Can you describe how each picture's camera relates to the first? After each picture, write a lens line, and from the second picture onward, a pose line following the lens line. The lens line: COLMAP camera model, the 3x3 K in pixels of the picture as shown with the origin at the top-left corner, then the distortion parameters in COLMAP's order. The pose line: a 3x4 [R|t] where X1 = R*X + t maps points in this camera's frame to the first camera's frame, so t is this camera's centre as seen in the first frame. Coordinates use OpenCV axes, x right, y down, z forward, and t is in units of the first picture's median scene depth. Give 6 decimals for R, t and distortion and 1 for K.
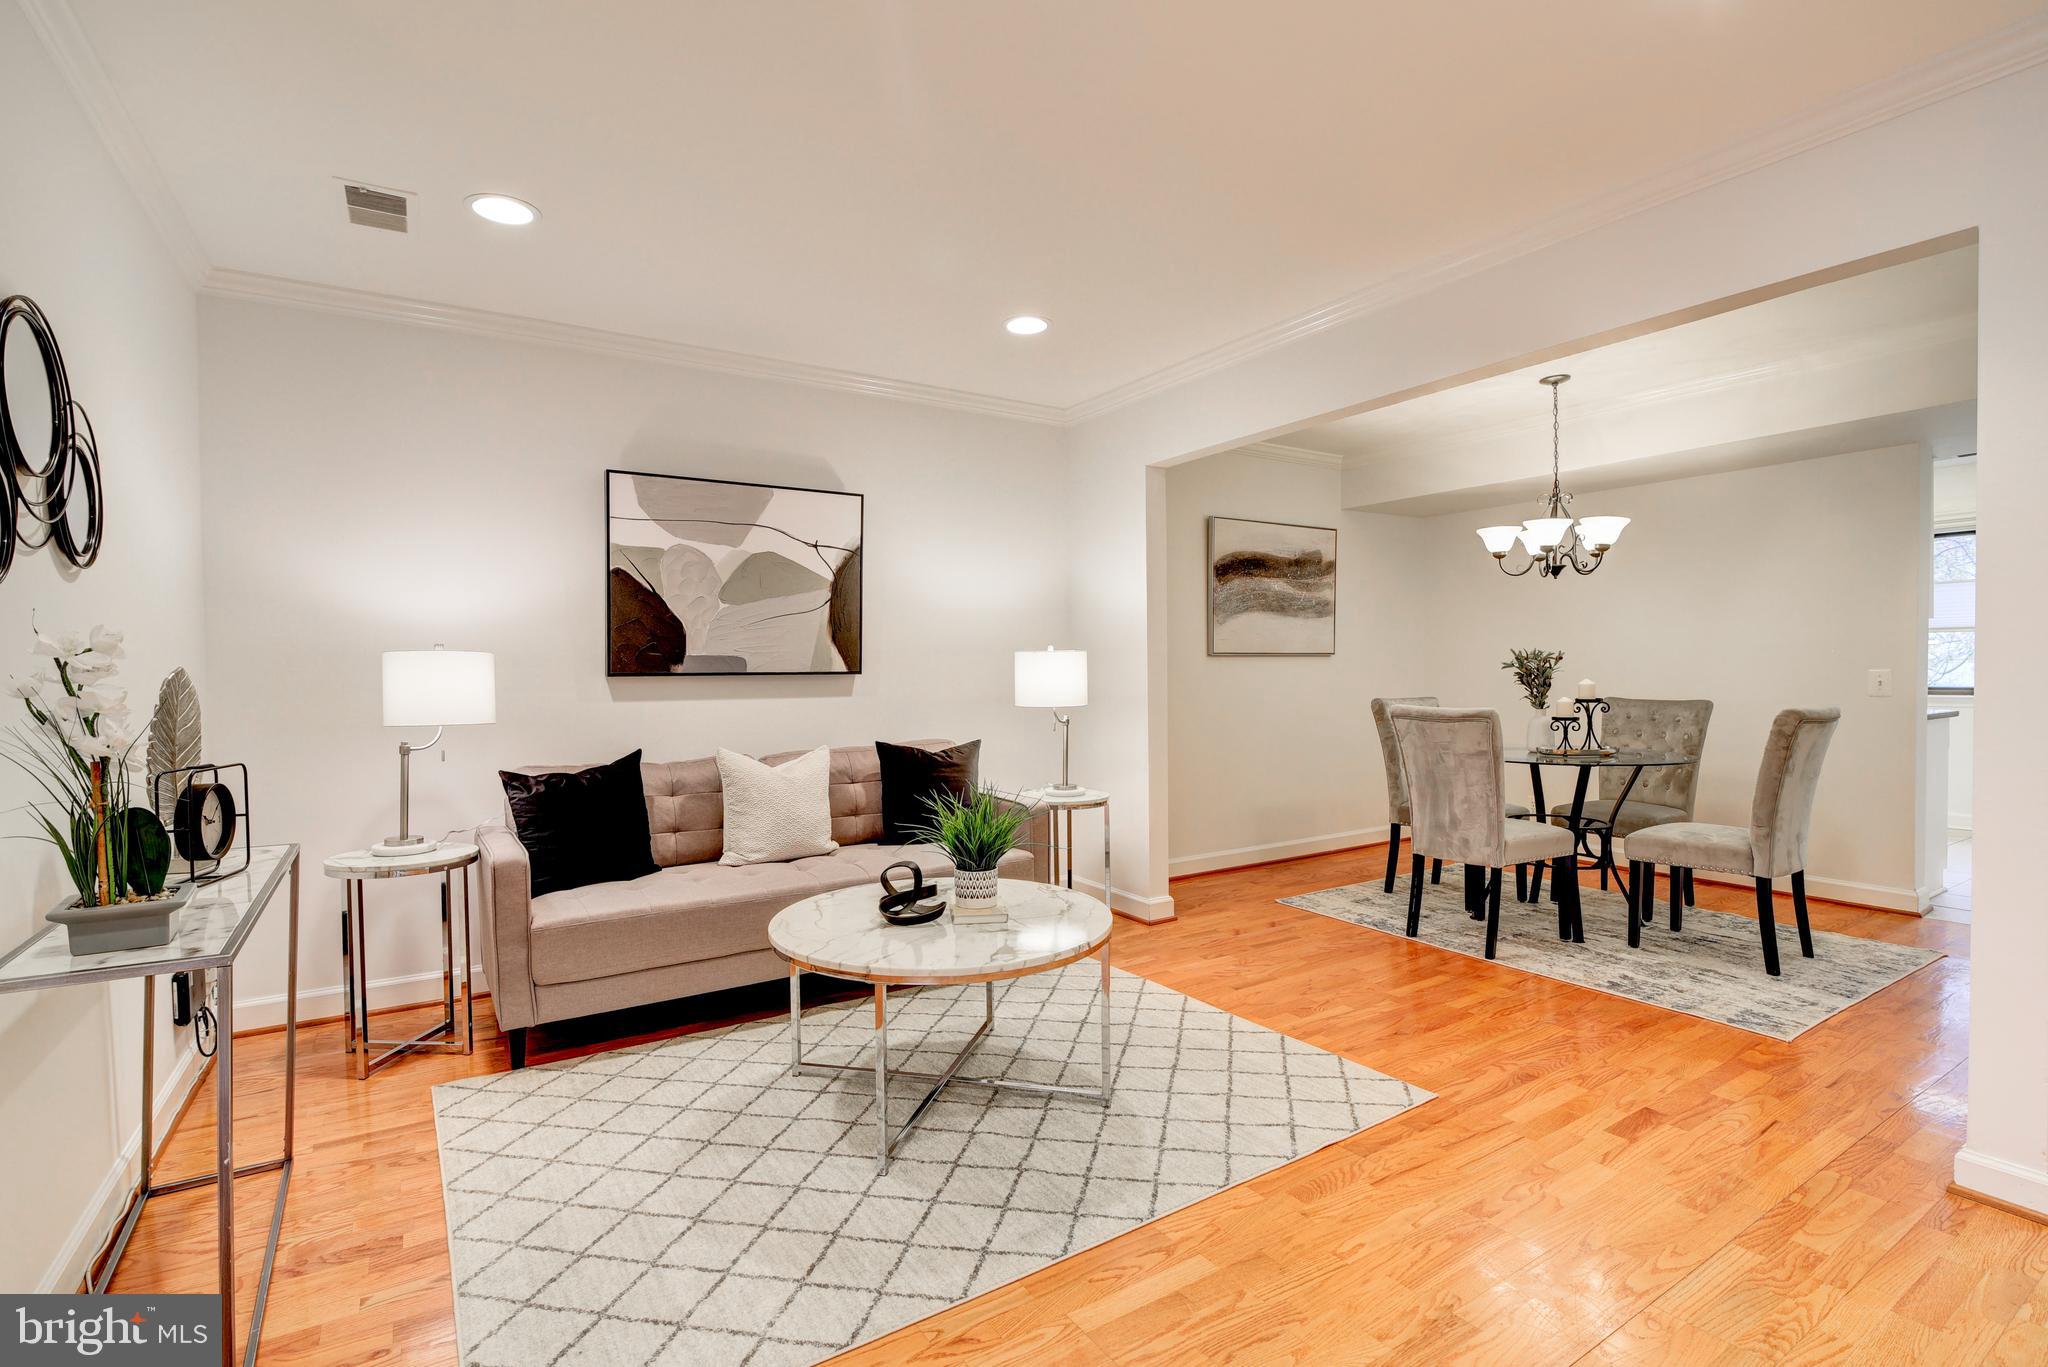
lens RADIAL K [[953.7, 0, 1023.8], [0, 953.7, 689.5], [0, 0, 1]] dist [-0.018972, 0.000474]
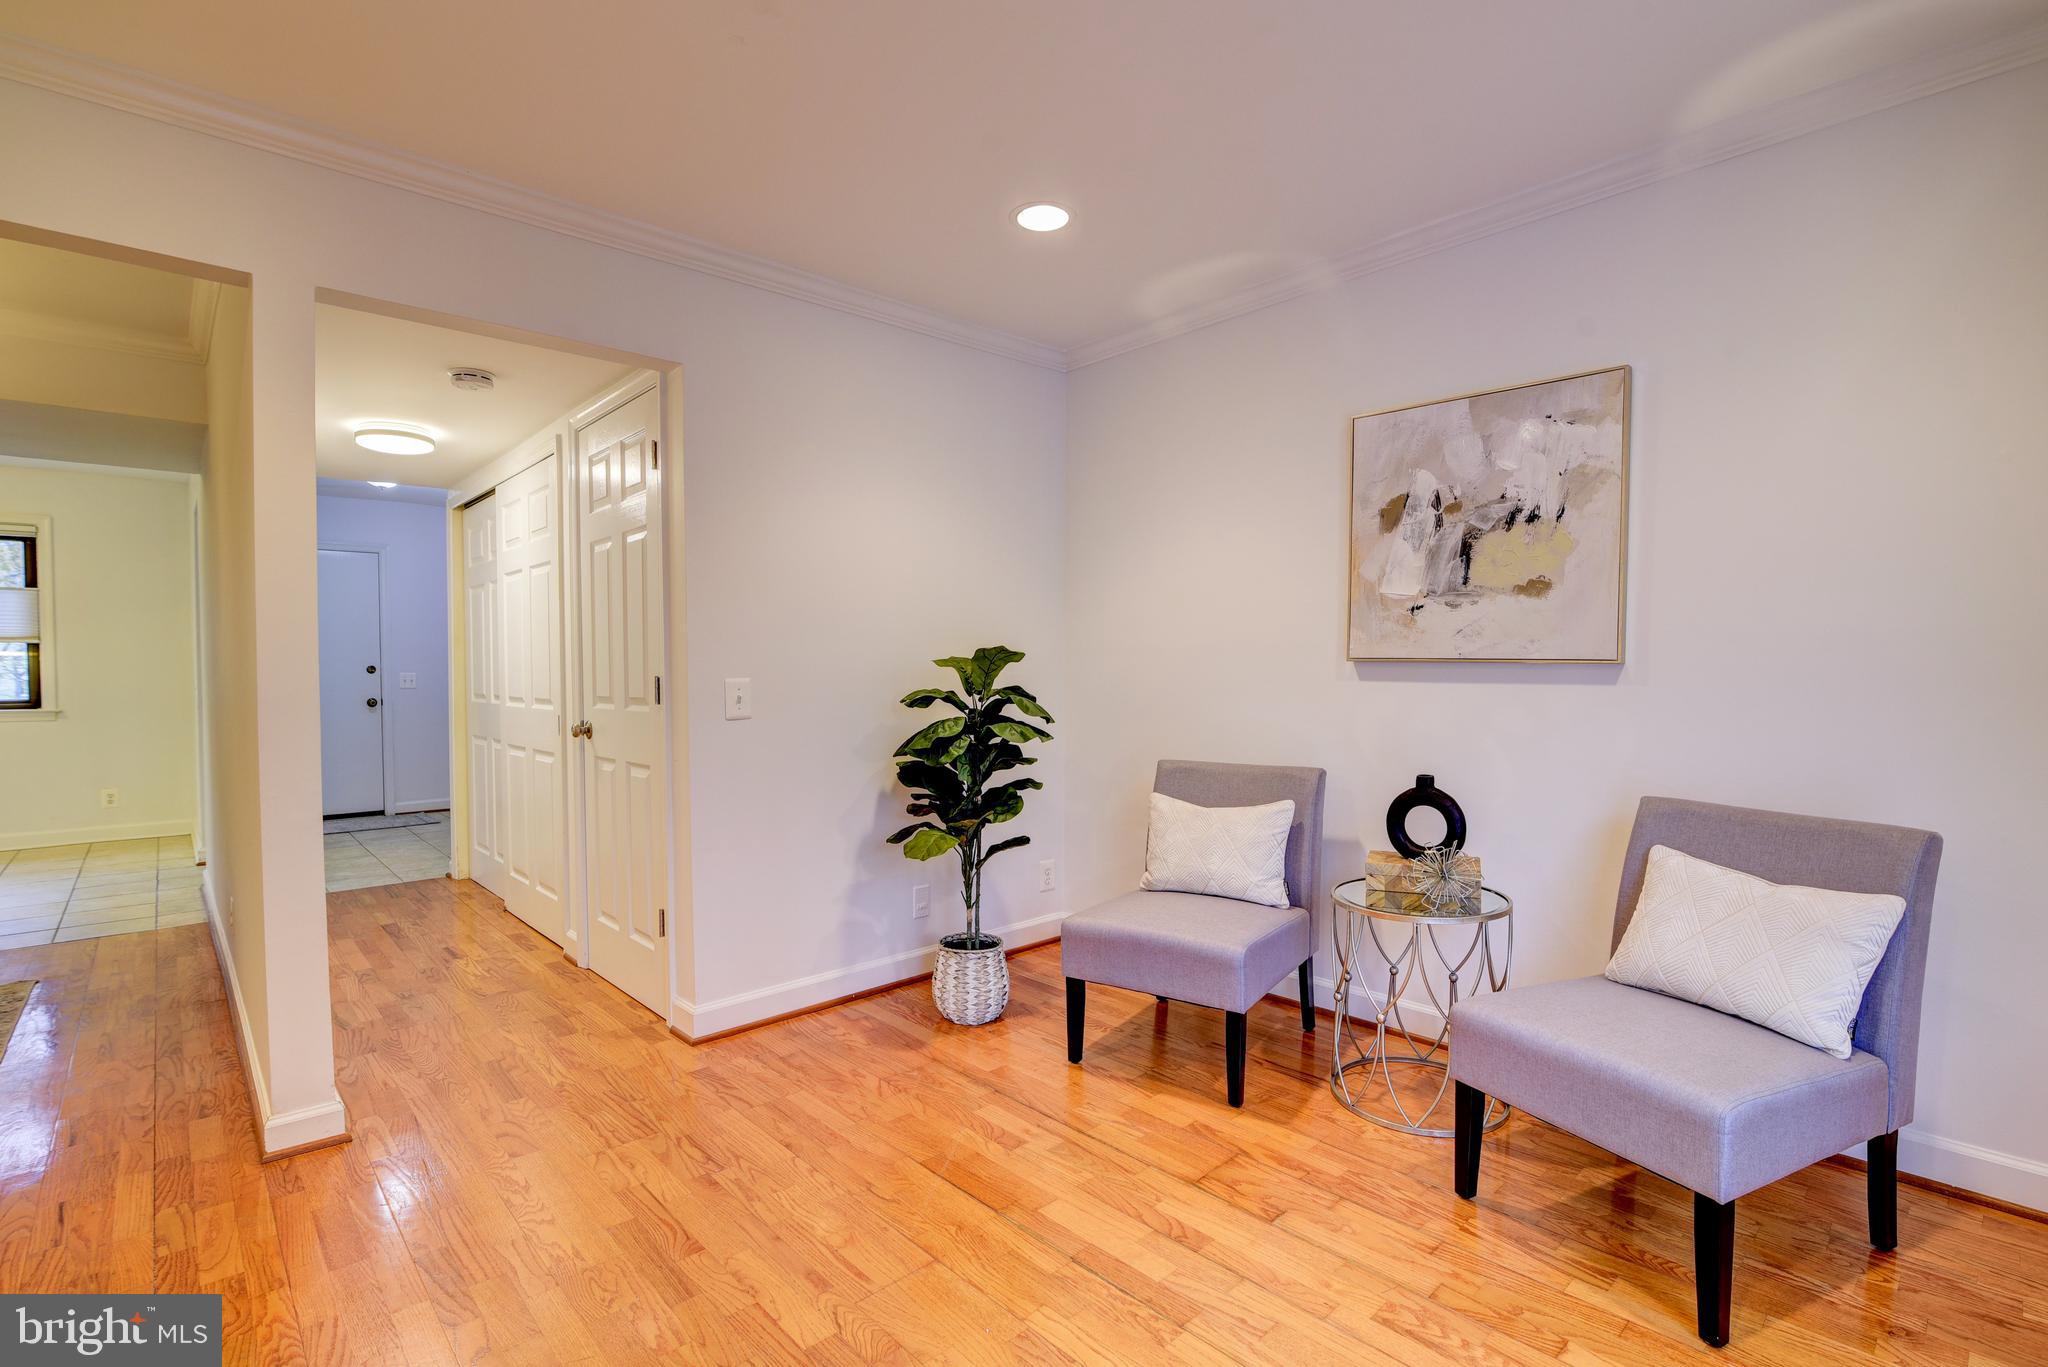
lens RADIAL K [[953.7, 0, 1023.8], [0, 953.7, 689.5], [0, 0, 1]] dist [-0.018972, 0.000474]
pose [[-0.177694, -0.010658, 0.984028, -0.112113], [0.024973, 0.999570, 0.015335, -0.001725], [-0.983769, 0.027299, -0.177352, 0.156313]]
